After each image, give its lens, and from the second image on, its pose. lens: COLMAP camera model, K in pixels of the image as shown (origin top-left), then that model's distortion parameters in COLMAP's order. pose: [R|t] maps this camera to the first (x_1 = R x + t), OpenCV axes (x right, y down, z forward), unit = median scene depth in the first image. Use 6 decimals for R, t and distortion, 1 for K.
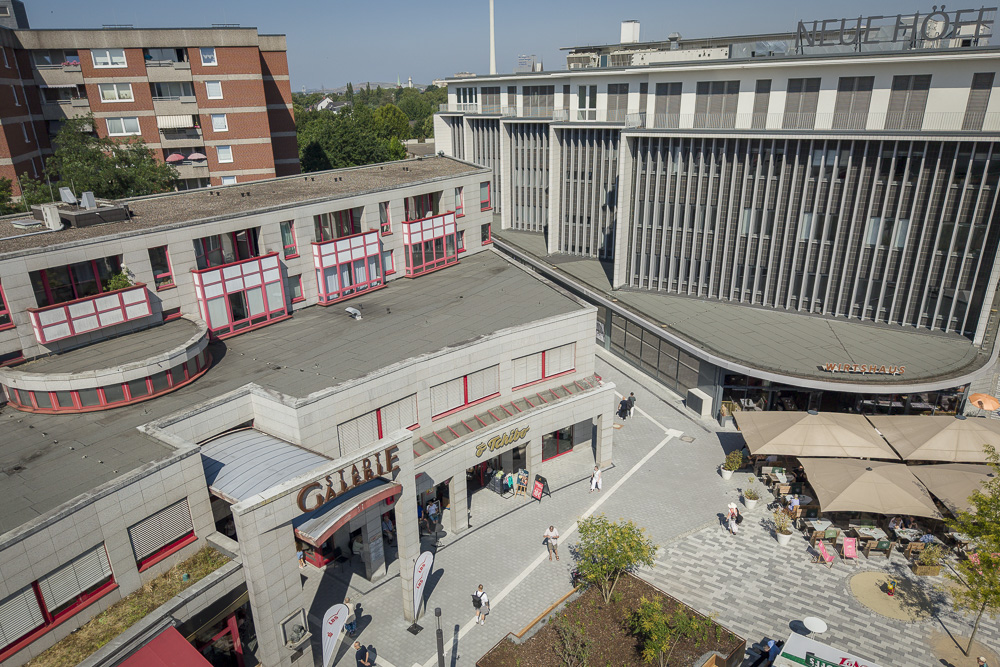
lens RADIAL K [[698.2, 0, 466.2], [0, 698.2, 371.0], [0, 0, 1]] dist [0.068514, -0.061052]
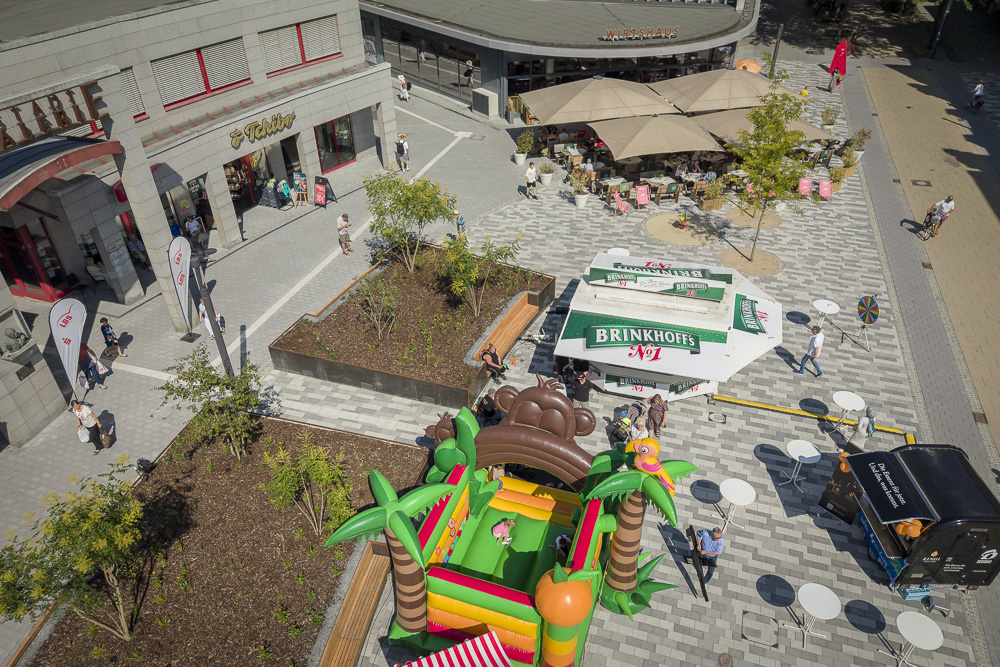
lens RADIAL K [[698.2, 0, 466.2], [0, 698.2, 371.0], [0, 0, 1]] dist [0.068514, -0.061052]
pose [[0.950329, -0.191633, 0.245260, 0.021231], [0.129260, 0.959815, 0.249091, 0.204735], [-0.283139, -0.205016, 0.936910, 0.103248]]
